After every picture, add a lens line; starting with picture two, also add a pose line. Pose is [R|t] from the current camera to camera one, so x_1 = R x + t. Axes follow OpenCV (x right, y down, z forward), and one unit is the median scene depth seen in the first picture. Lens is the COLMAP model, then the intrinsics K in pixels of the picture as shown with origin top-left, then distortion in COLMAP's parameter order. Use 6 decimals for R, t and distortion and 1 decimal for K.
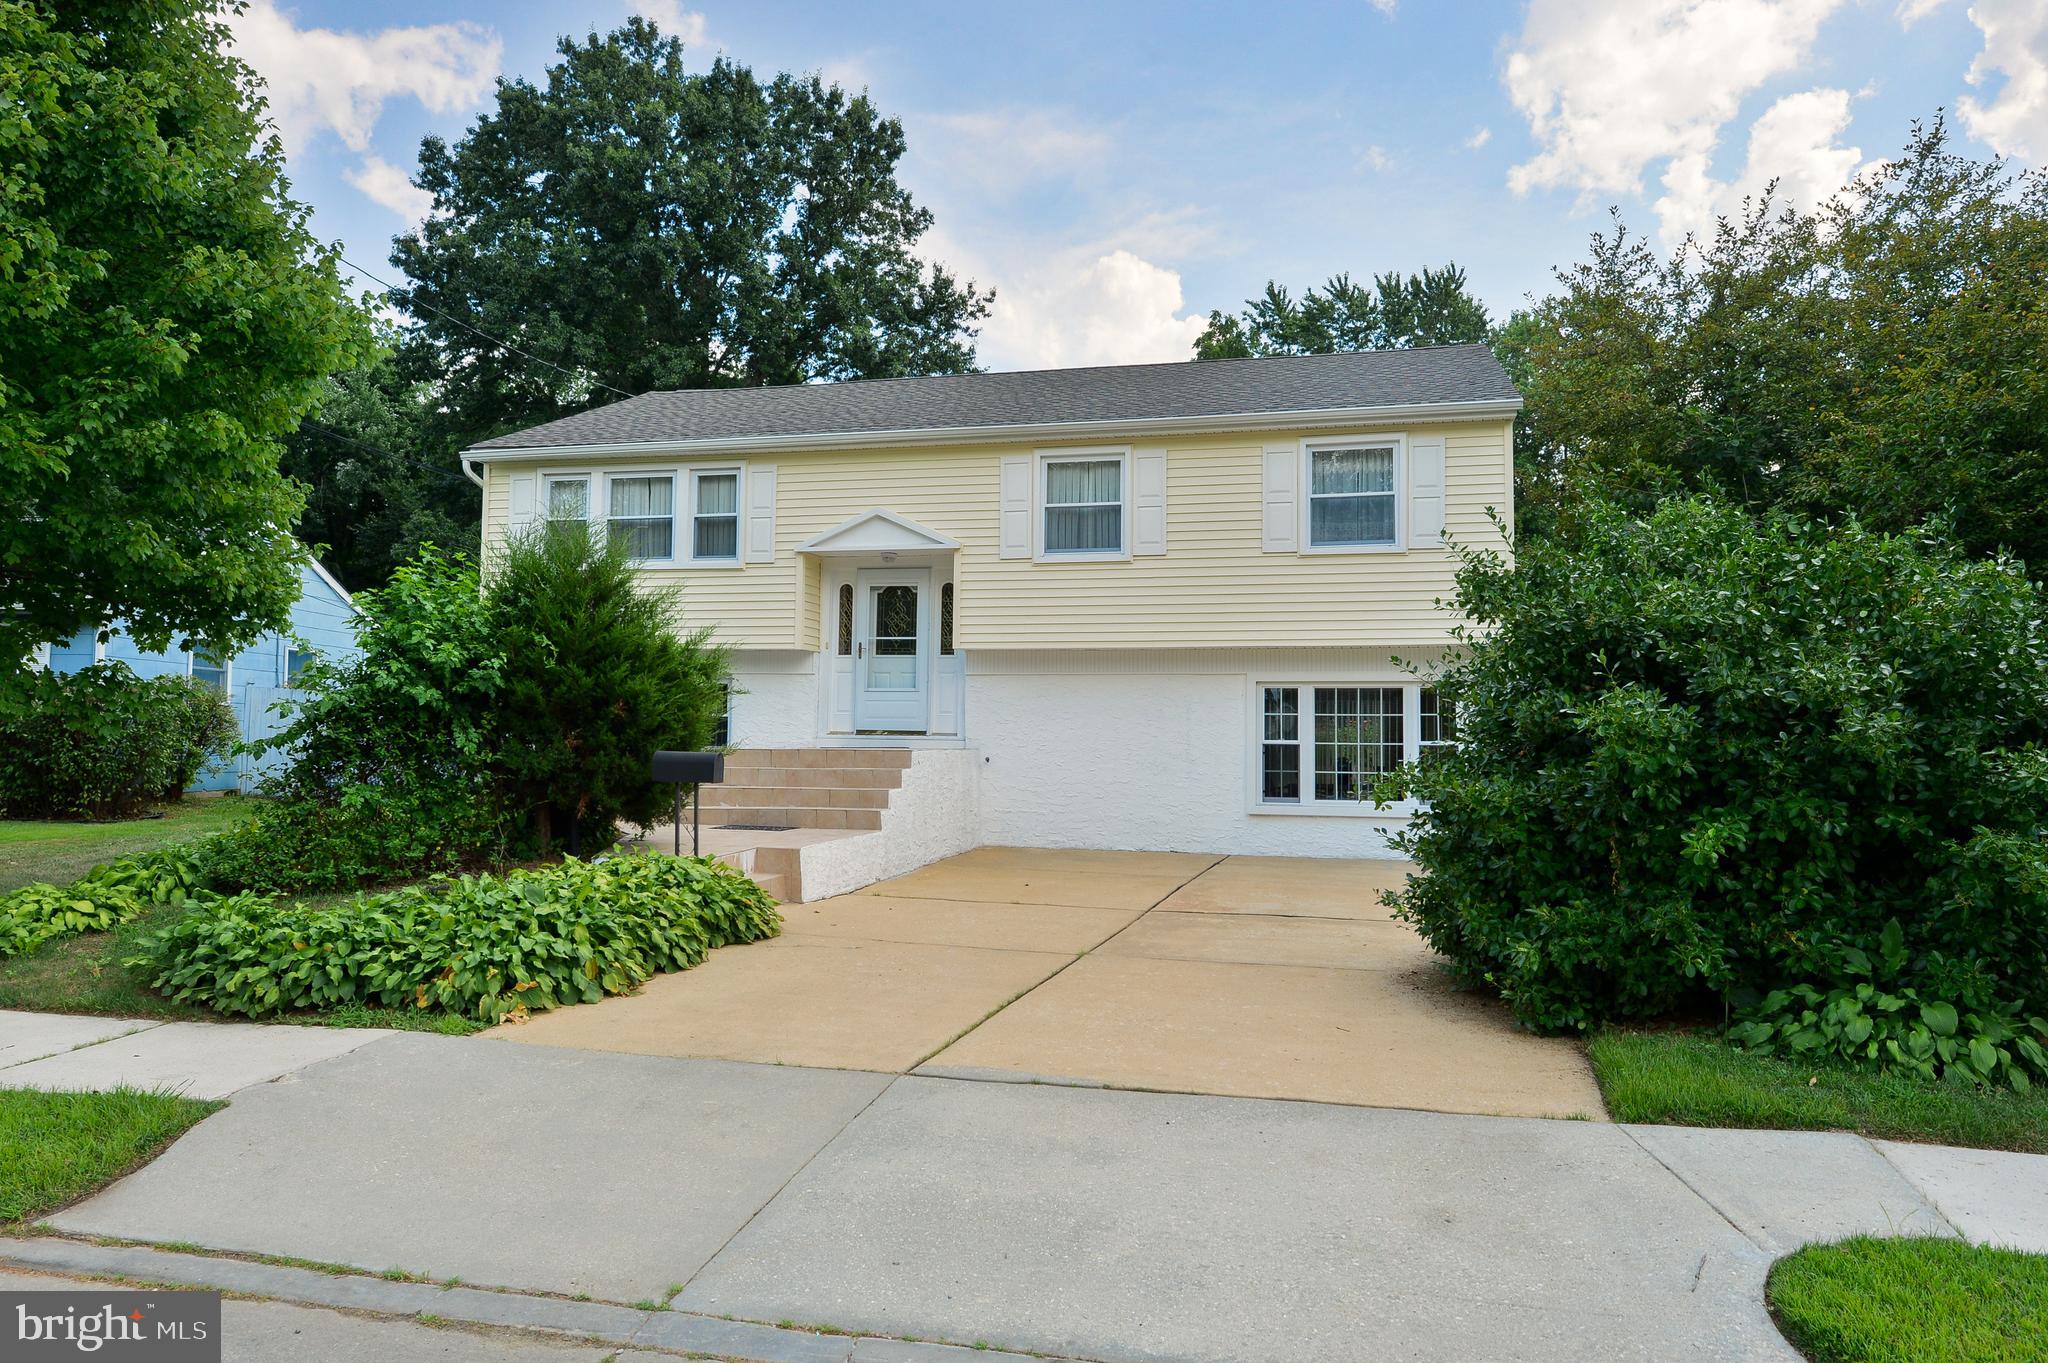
lens RADIAL K [[1434.9, 0, 1021.3], [0, 1434.9, 679.7], [0, 0, 1]] dist [0.011285, -0.011197]
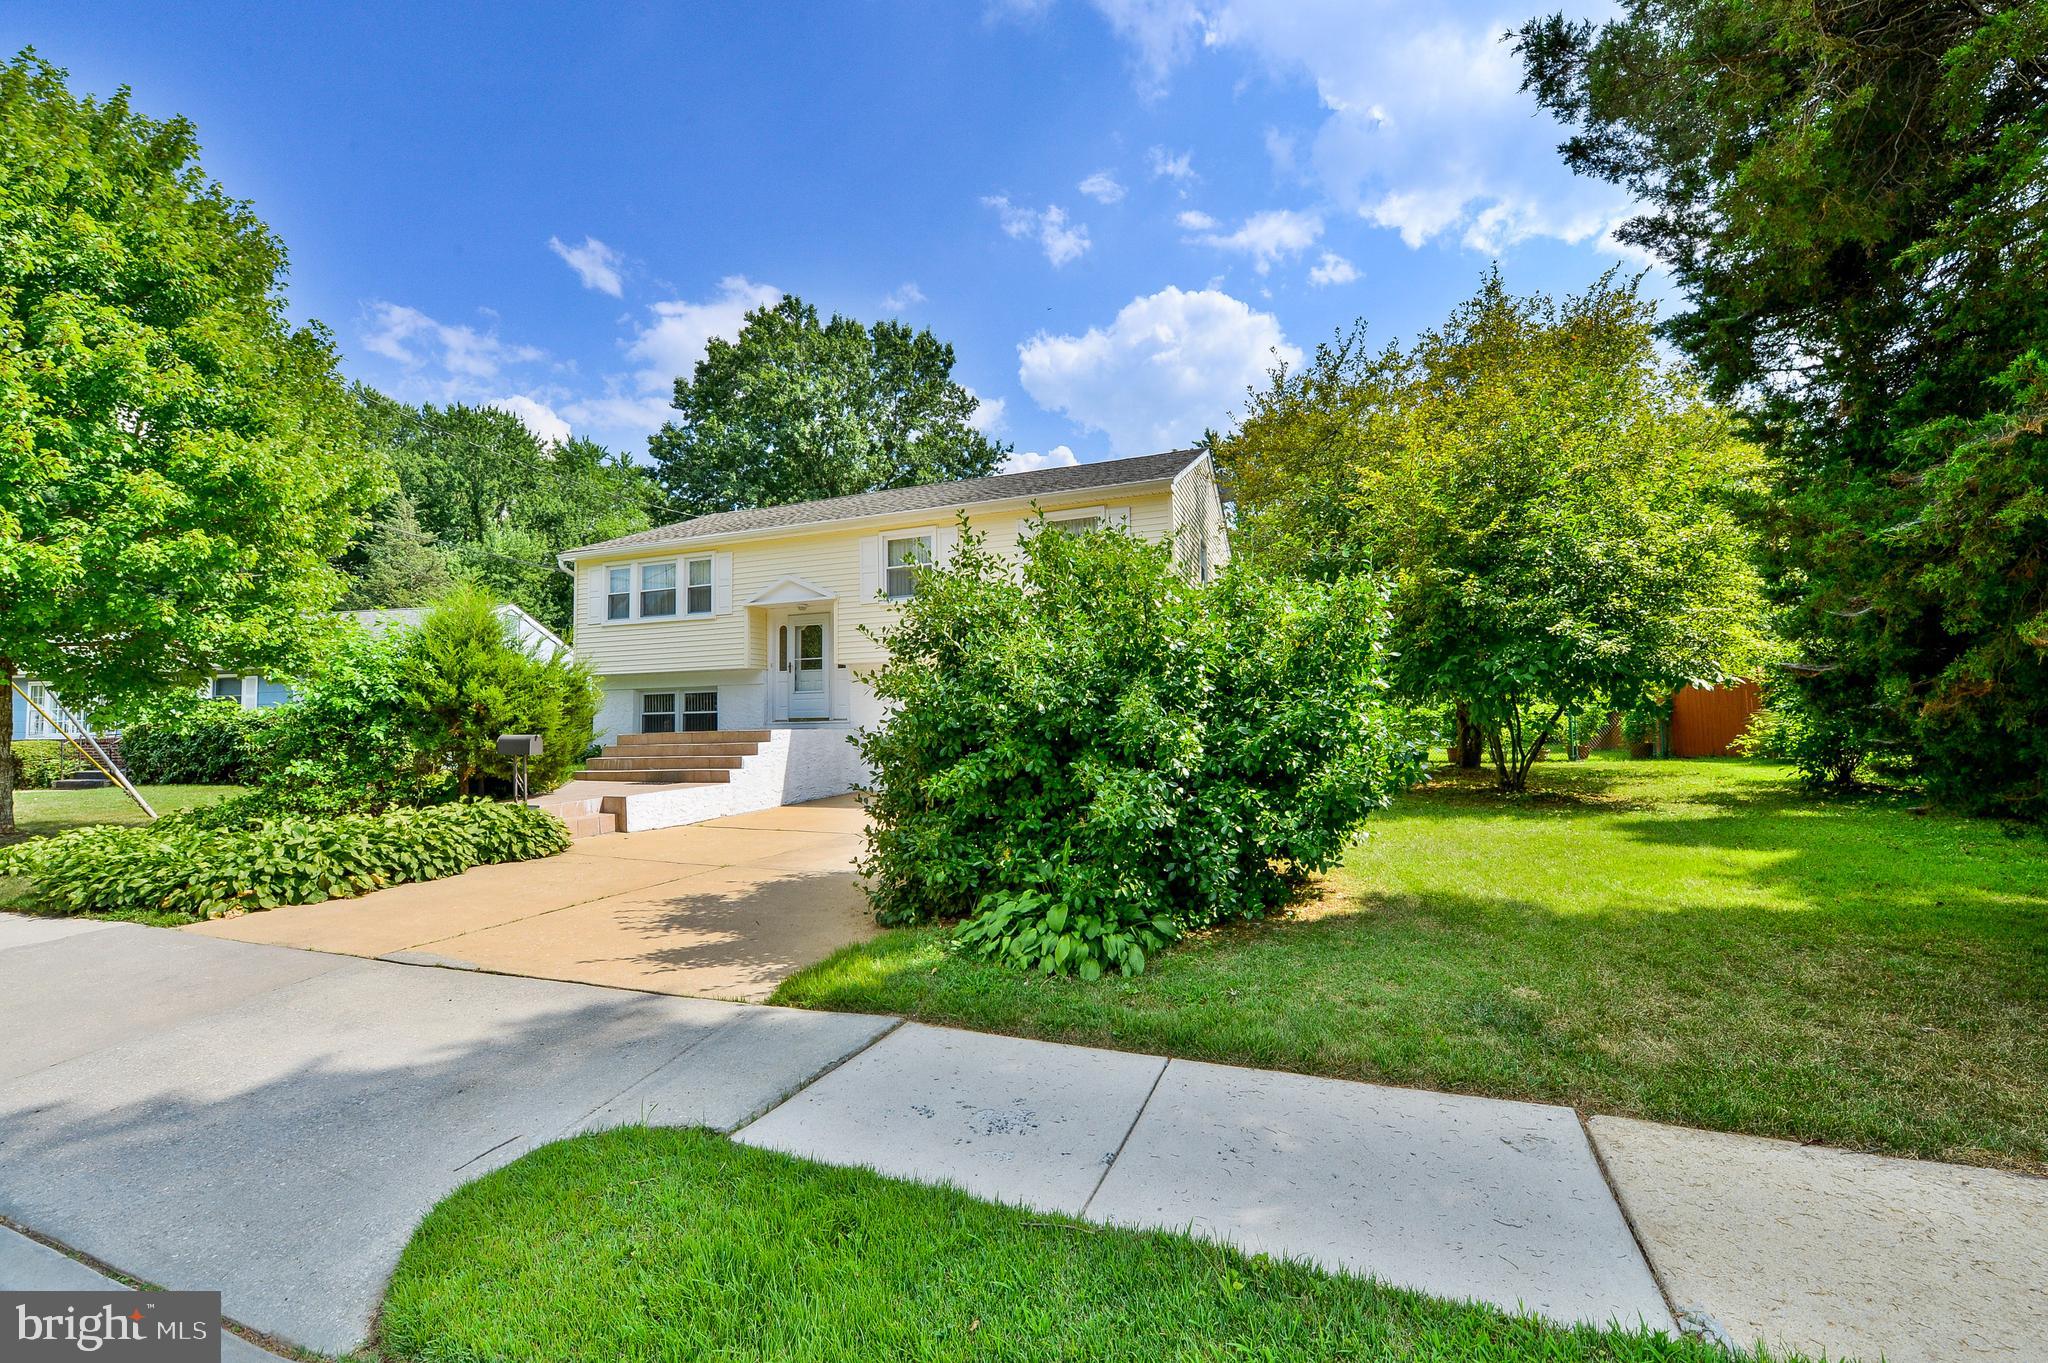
lens RADIAL K [[873.9, 0, 1015.5], [0, 873.9, 685.9], [0, 0, 1]] dist [-0.020834, -0.000428]
pose [[0.992990, -0.036319, -0.112476, 0.255464], [0.035940, 0.999339, -0.005395, 0.014112], [0.112598, 0.001315, 0.993640, 0.092529]]
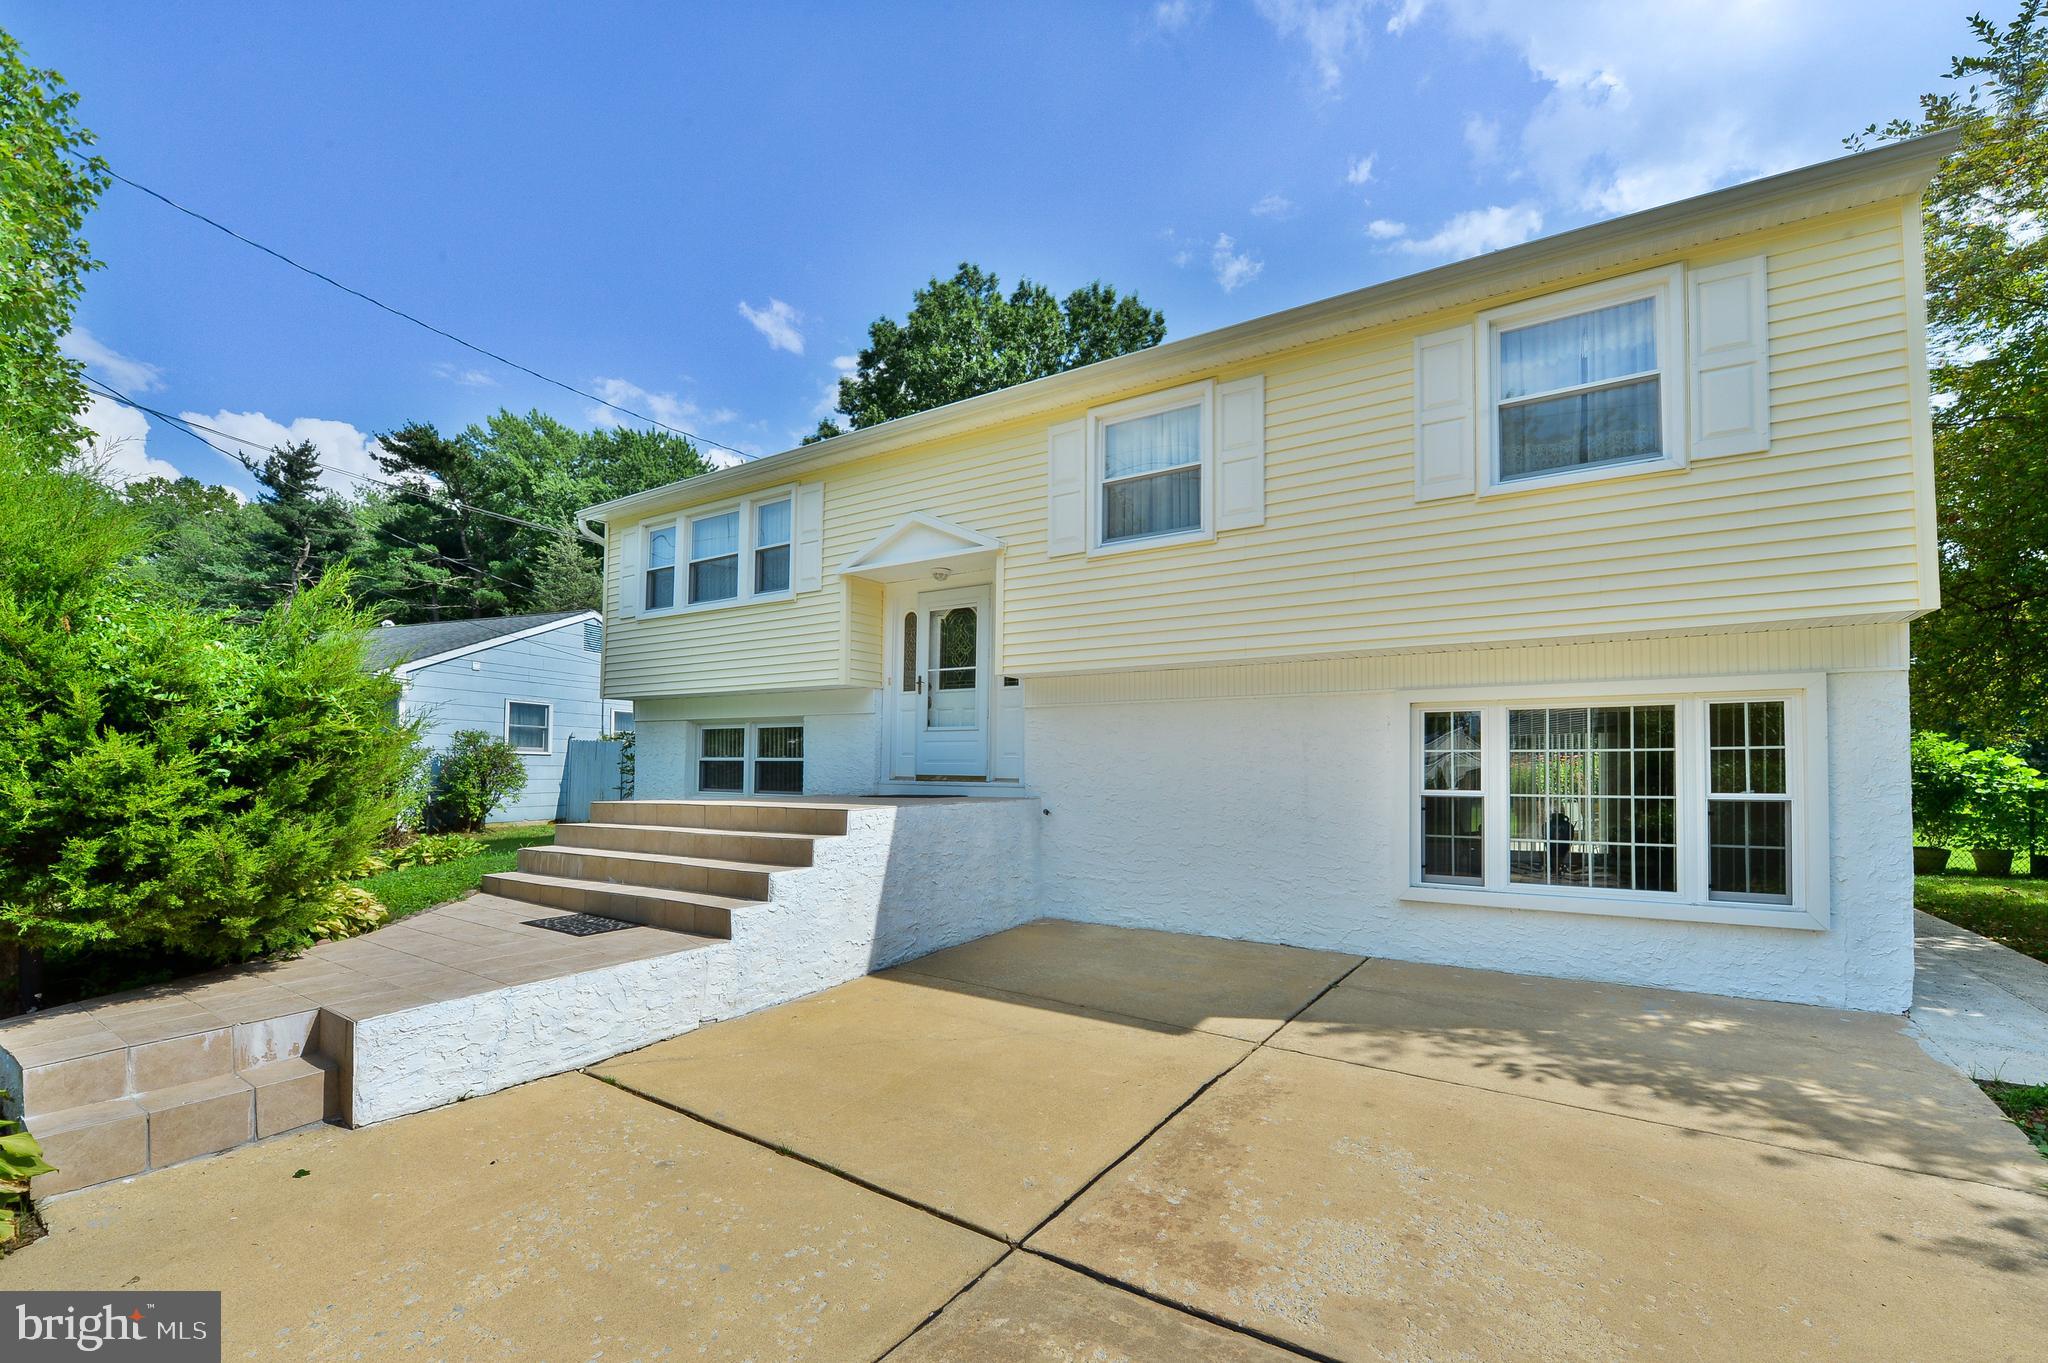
lens RADIAL K [[873.9, 0, 981.2], [0, 873.9, 759.4], [0, 0, 1]] dist [-0.020834, -0.000428]
pose [[0.936310, -0.009421, -0.351049, 0.118857], [0.019257, 0.999513, 0.024538, 0.013637], [0.350647, -0.029736, 0.936036, 0.549085]]
